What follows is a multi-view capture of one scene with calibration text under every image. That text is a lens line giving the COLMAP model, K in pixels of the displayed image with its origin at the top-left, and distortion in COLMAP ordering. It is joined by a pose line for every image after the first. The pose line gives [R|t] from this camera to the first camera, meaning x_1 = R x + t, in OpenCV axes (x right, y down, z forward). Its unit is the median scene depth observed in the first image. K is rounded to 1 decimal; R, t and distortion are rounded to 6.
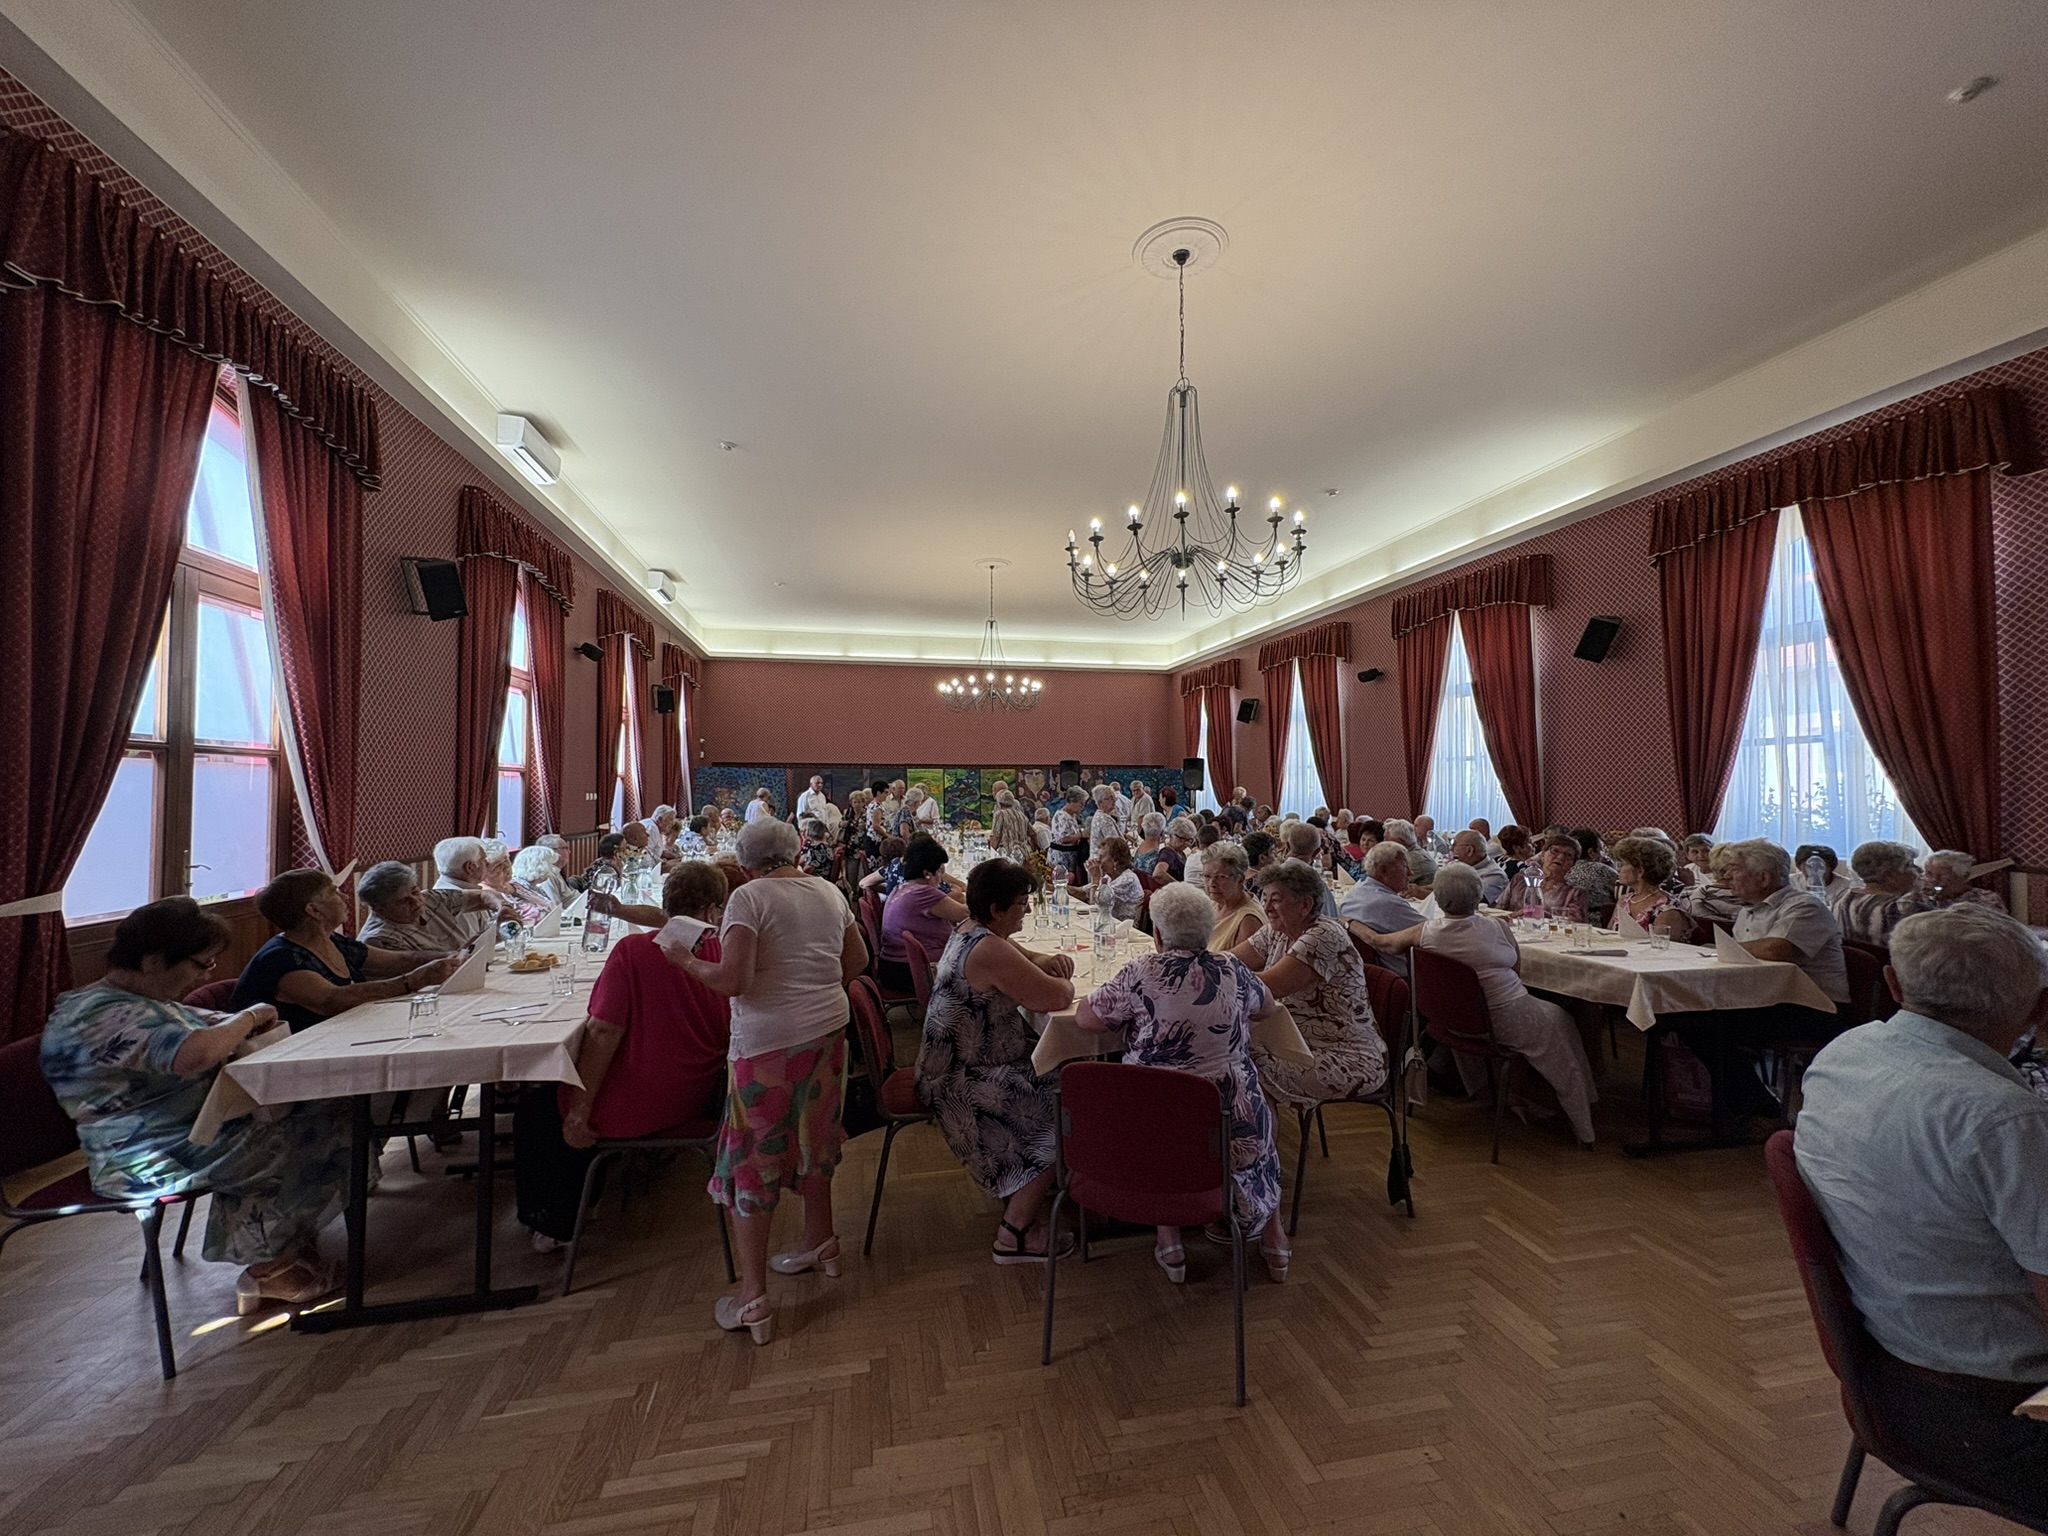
lens RADIAL K [[822.1, 0, 1024.0], [0, 822.1, 768.0], [0, 0, 1]] dist [0.001529, 0.000097]
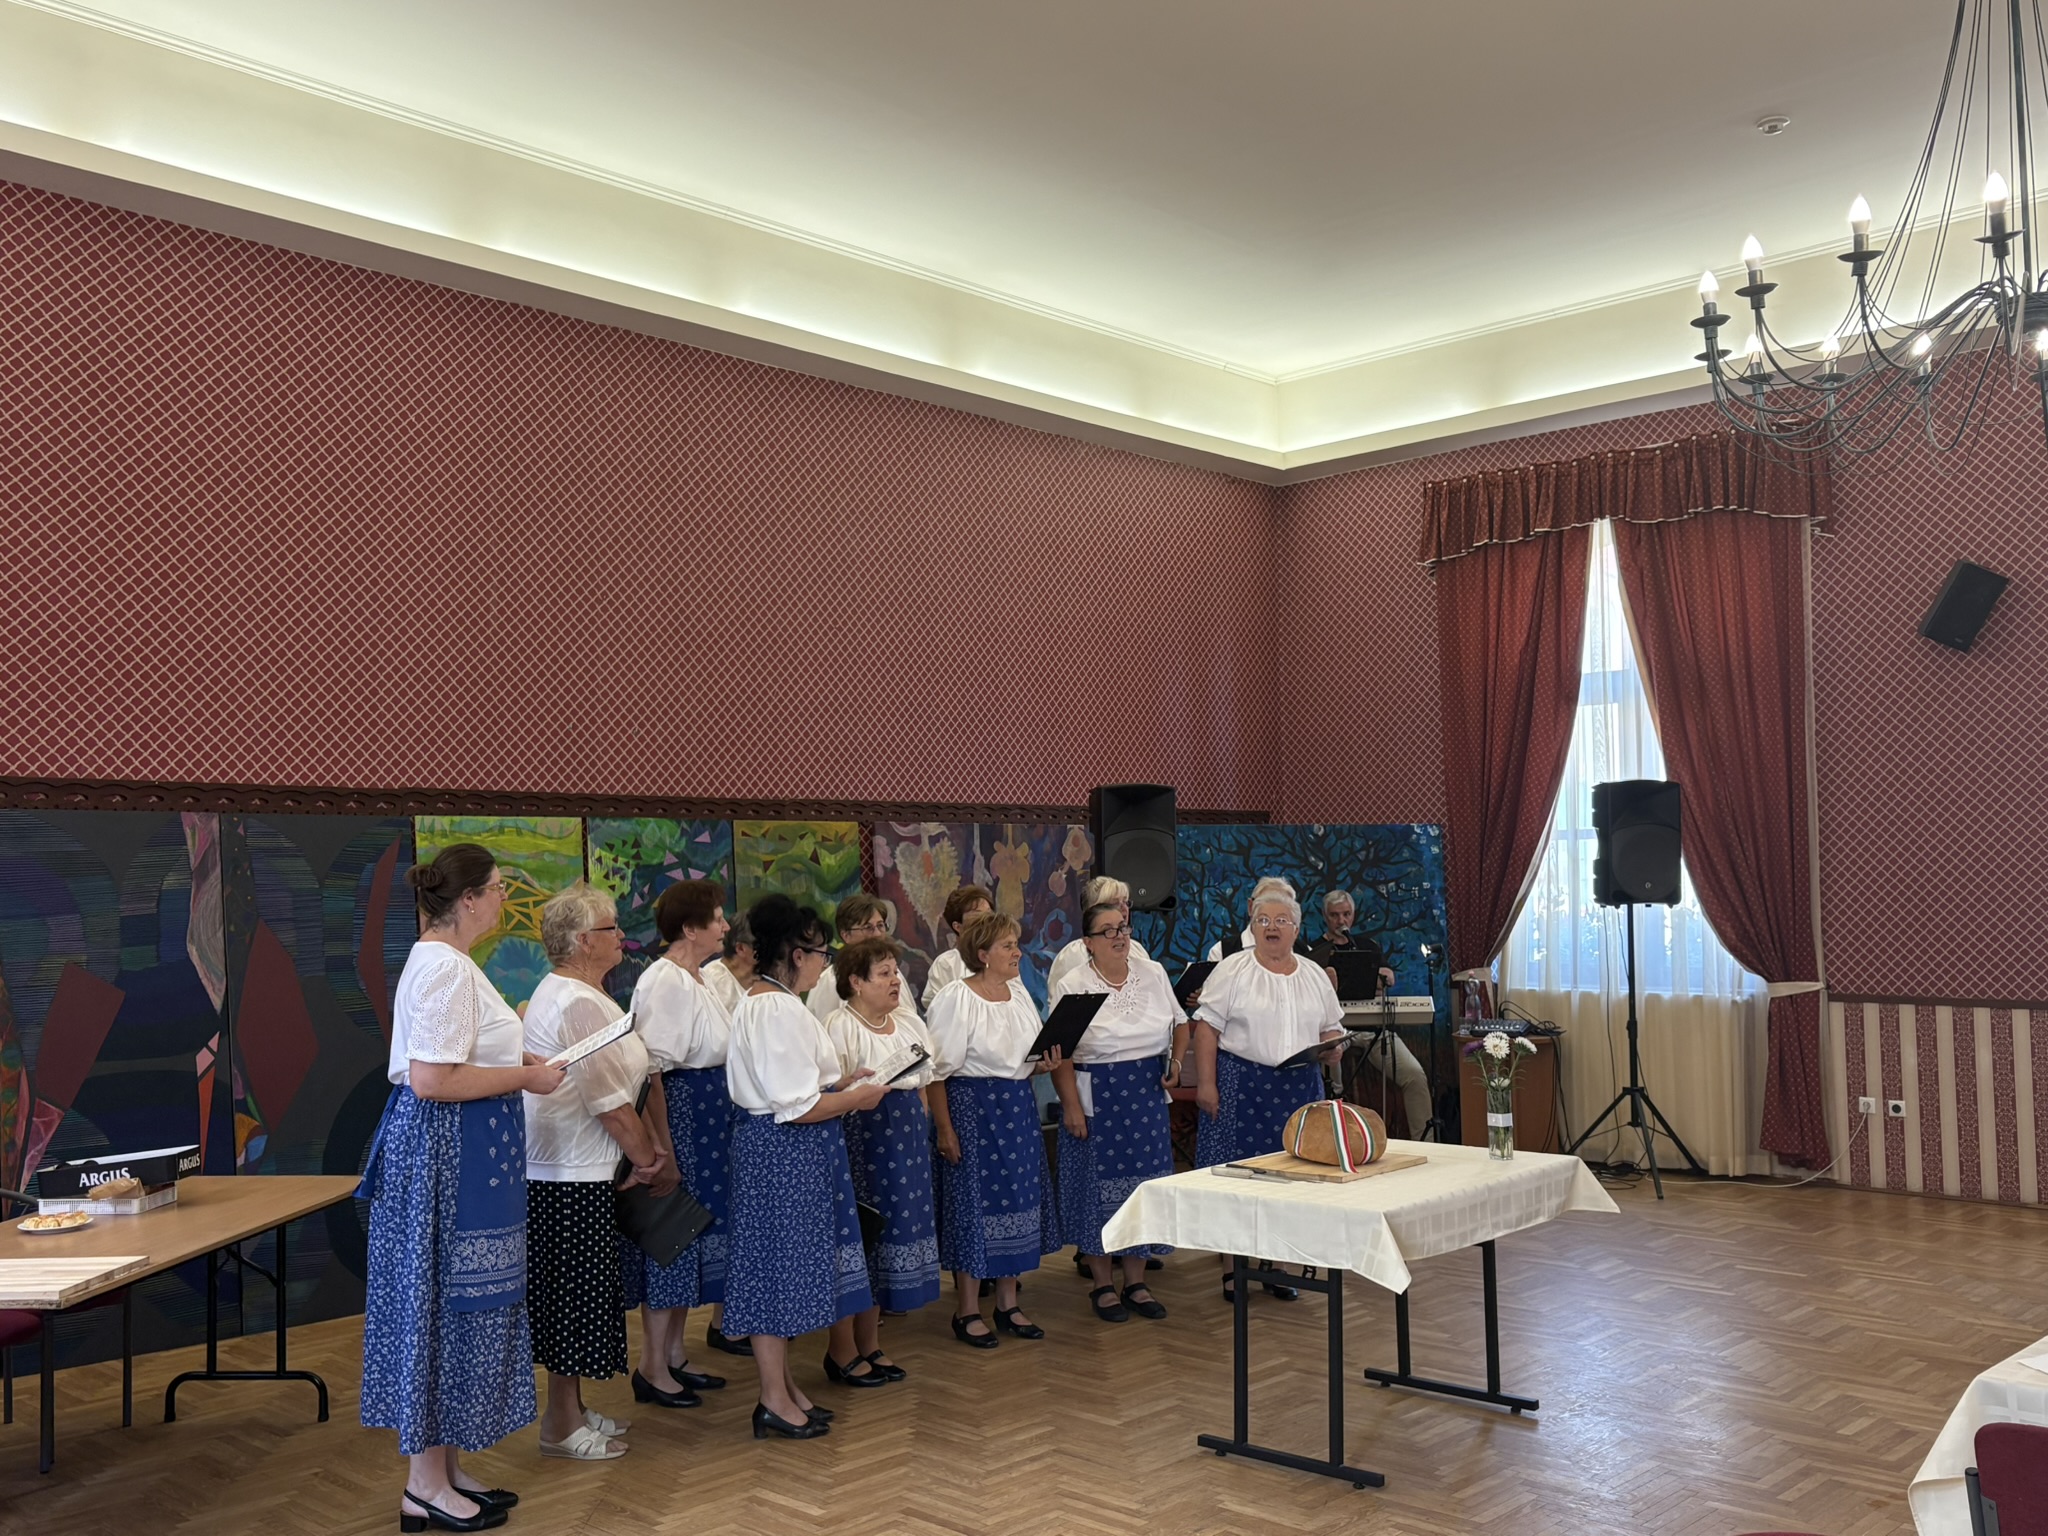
lens RADIAL K [[1882.5, 0, 1024.0], [0, 1882.5, 768.0], [0, 0, 1]] dist [0.085870, -0.118915]
pose [[0.826145, 0.024753, 0.562913, -0.765614], [-0.008452, 0.999467, -0.031544, 0.007866], [-0.563394, 0.021302, 0.825914, 1.556137]]
